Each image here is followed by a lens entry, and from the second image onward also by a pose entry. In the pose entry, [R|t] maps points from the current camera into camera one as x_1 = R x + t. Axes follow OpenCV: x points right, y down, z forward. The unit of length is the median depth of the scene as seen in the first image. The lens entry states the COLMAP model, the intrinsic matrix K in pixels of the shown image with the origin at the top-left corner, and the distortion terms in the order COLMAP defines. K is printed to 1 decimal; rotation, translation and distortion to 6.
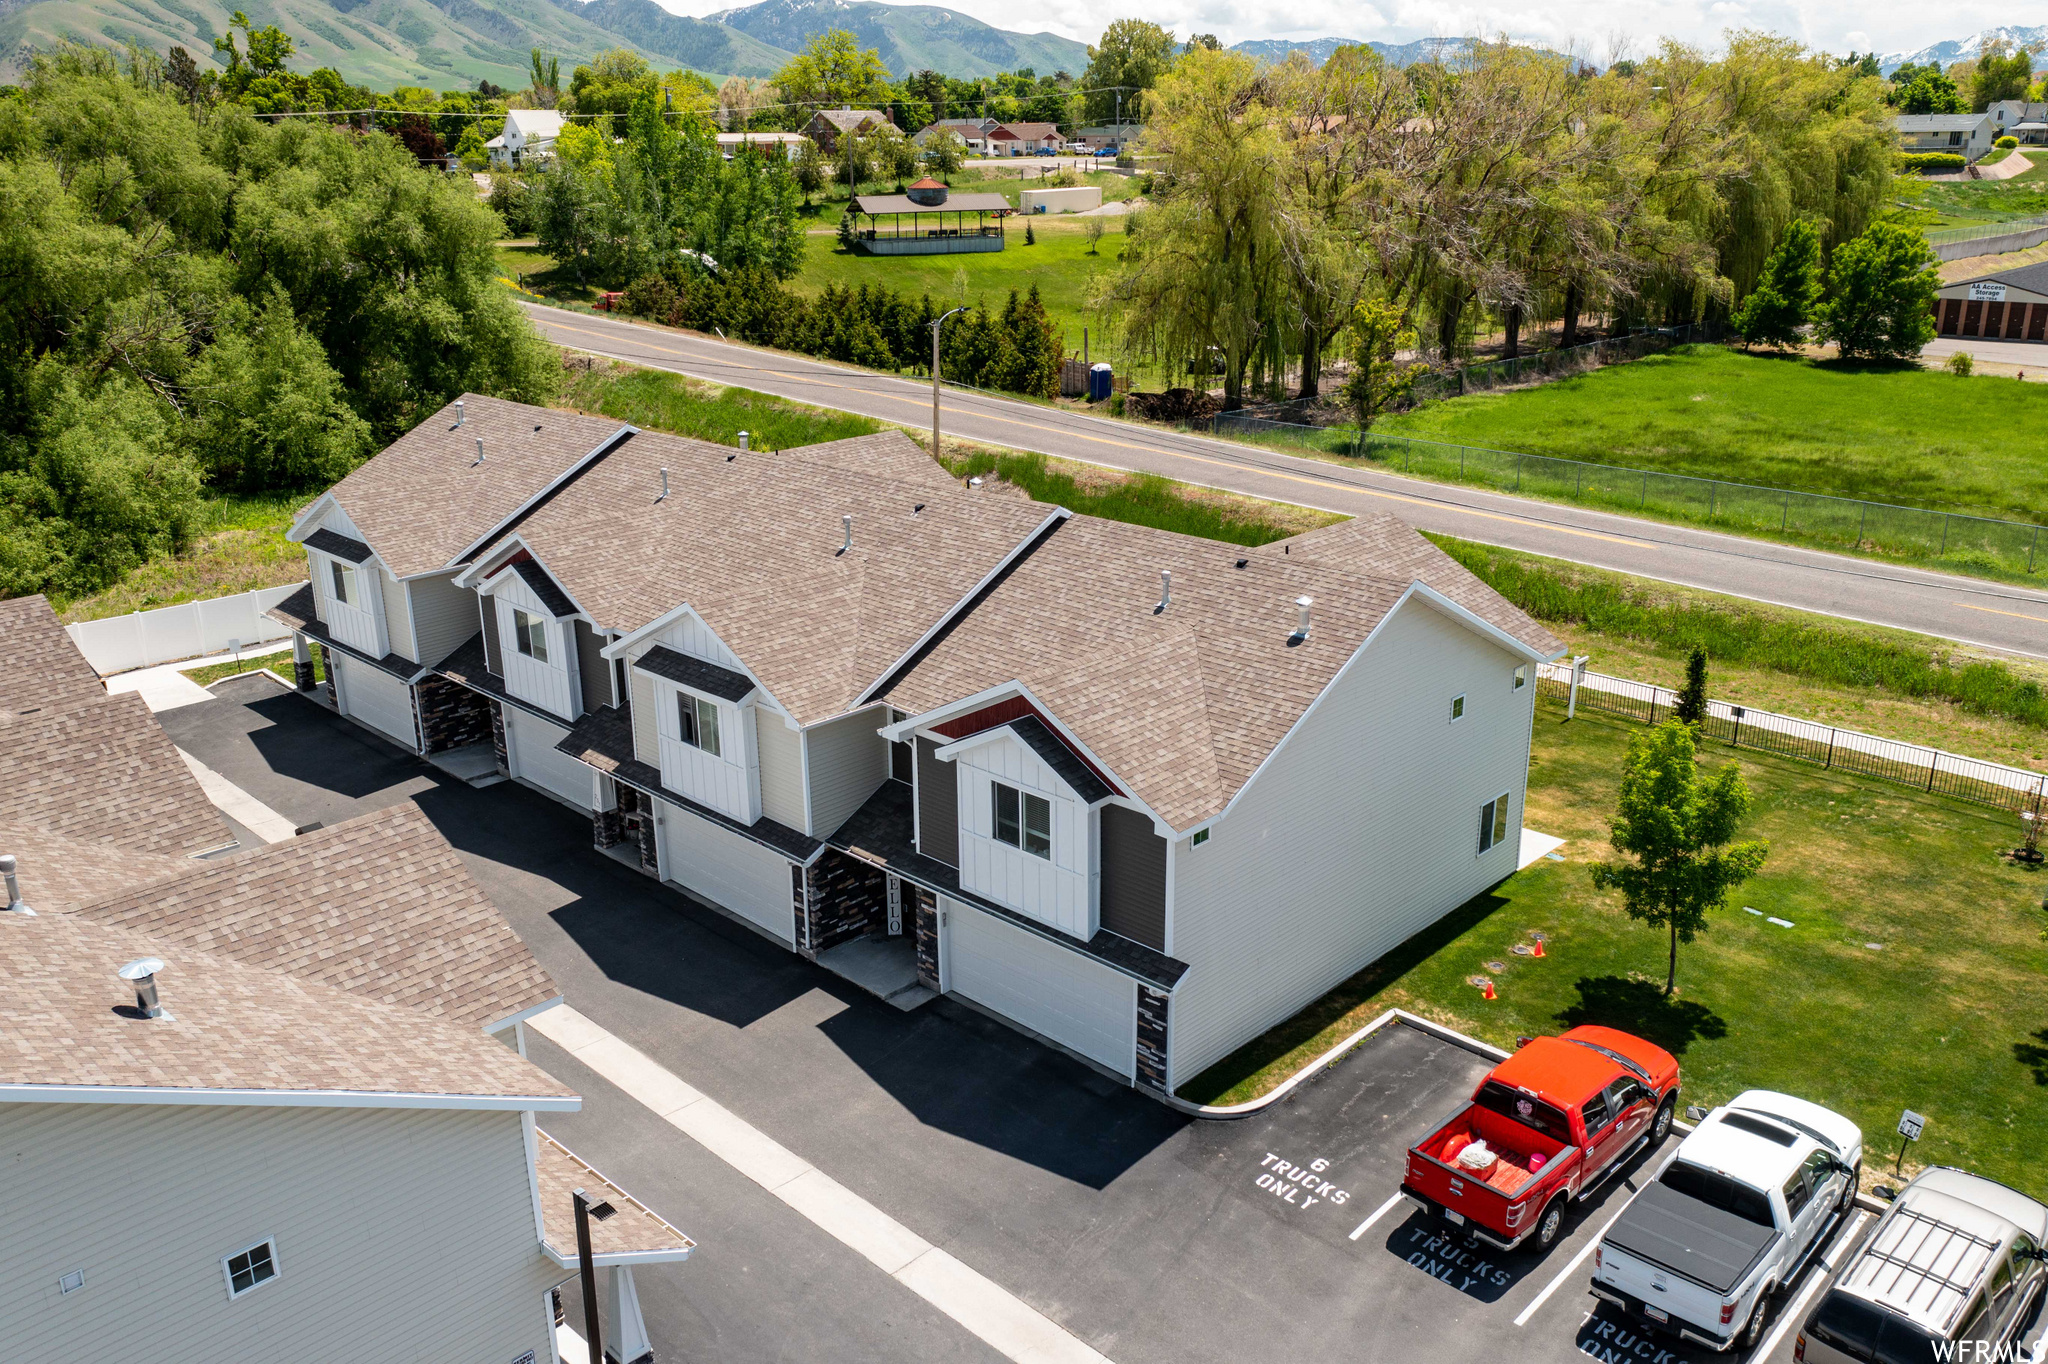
lens RADIAL K [[1632.1, 0, 1012.3], [0, 1632.1, 687.9], [0, 0, 1]] dist [-0.003727, -0.014150]
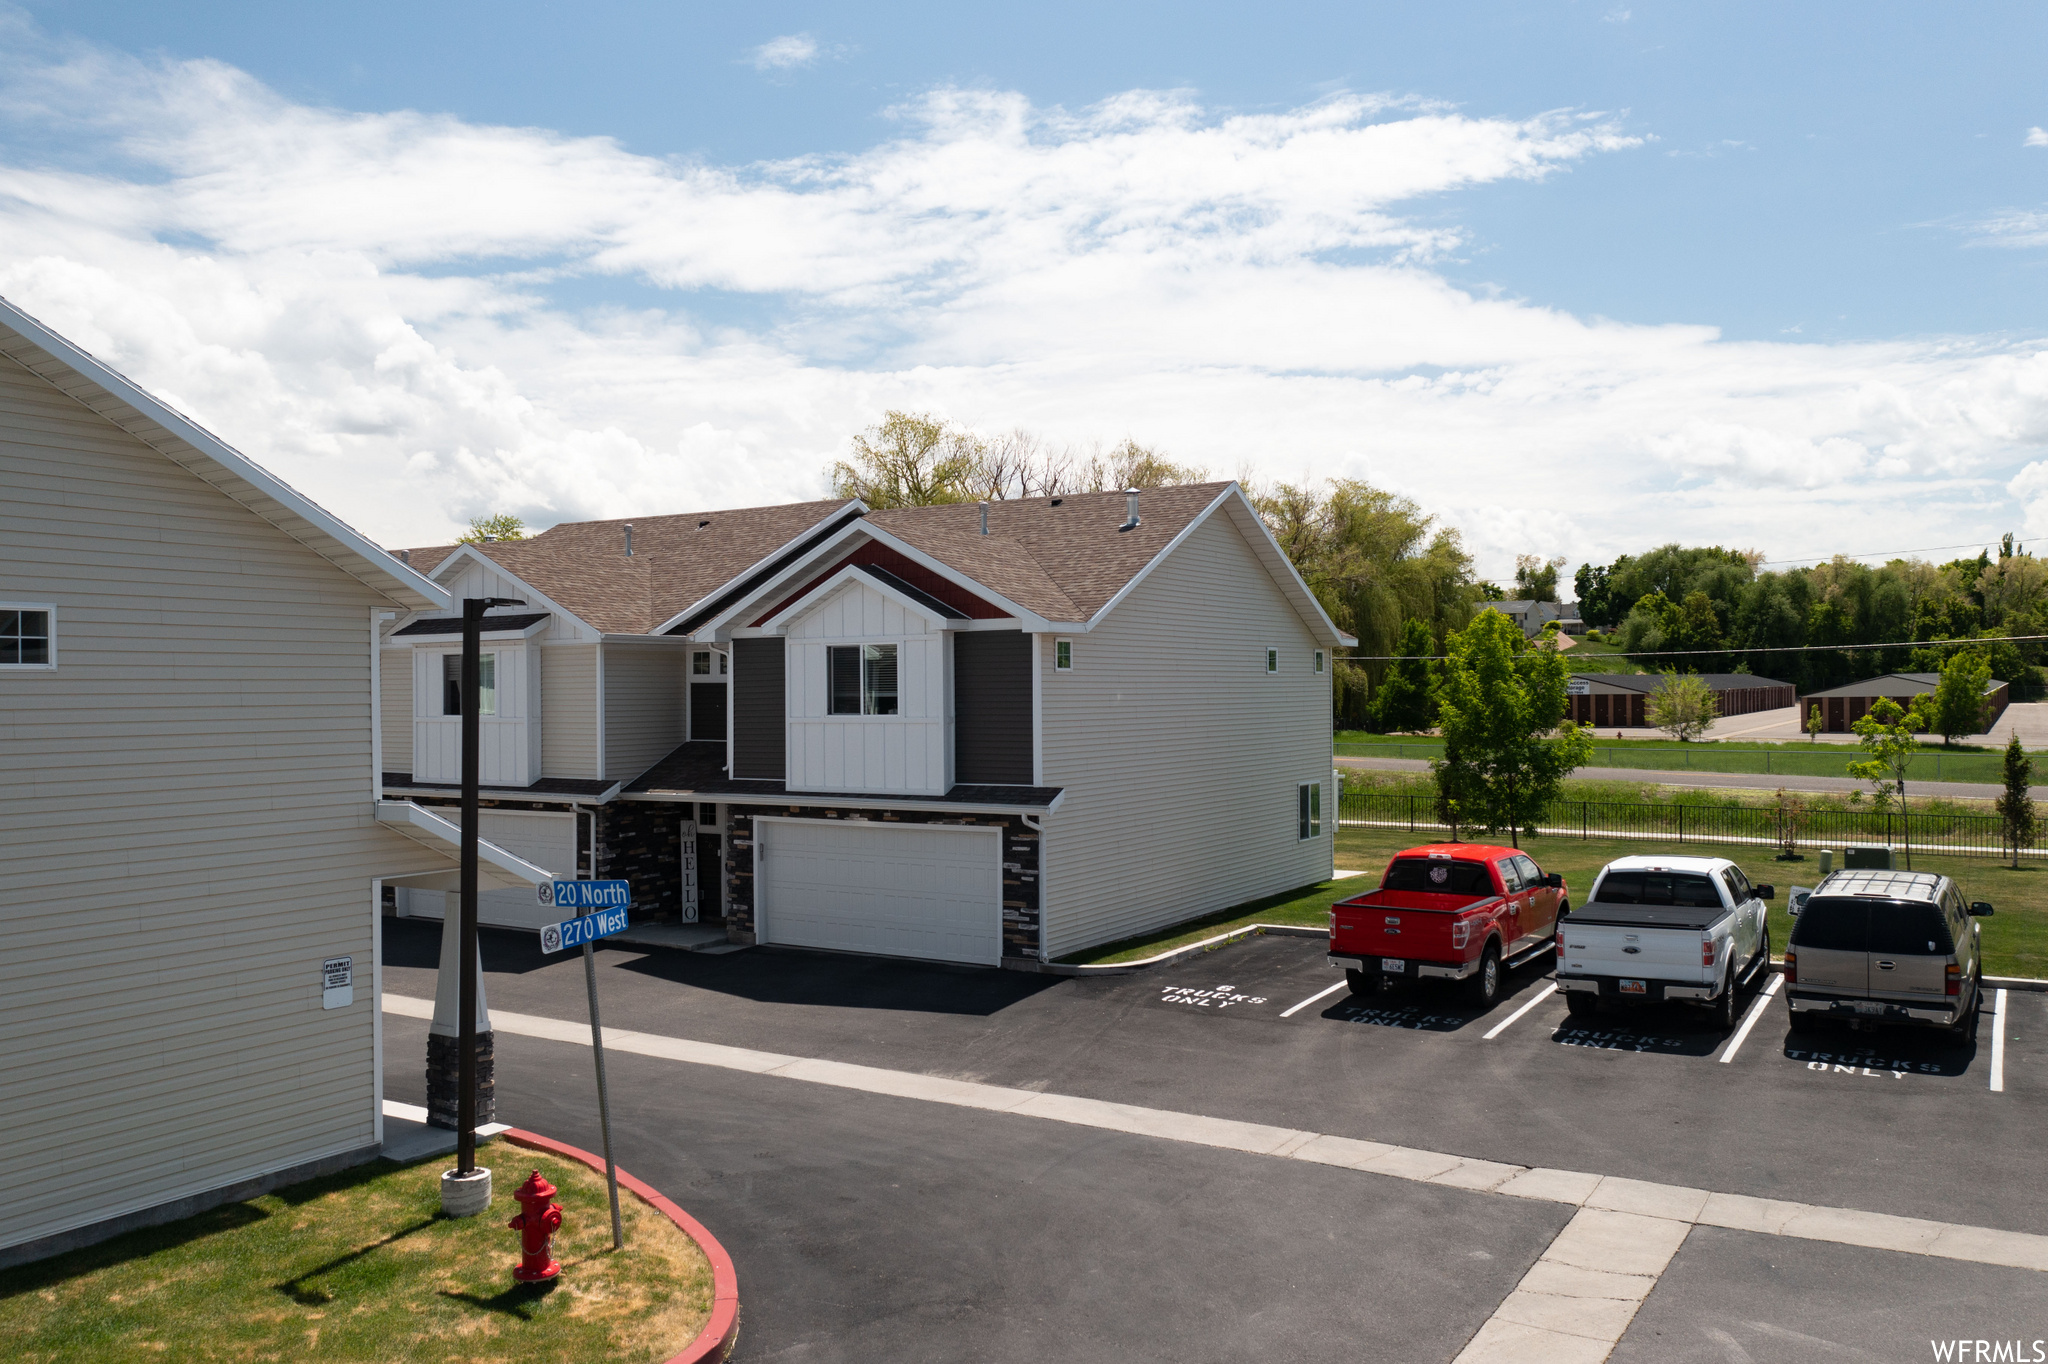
lens RADIAL K [[1632.1, 0, 1012.1], [0, 1632.1, 691.3], [0, 0, 1]] dist [-0.003727, -0.014150]
pose [[0.975609, 0.009194, 0.219325, -0.113296], [0.066435, 0.939901, -0.334922, 0.398104], [-0.209223, 0.341323, 0.916365, 0.139916]]
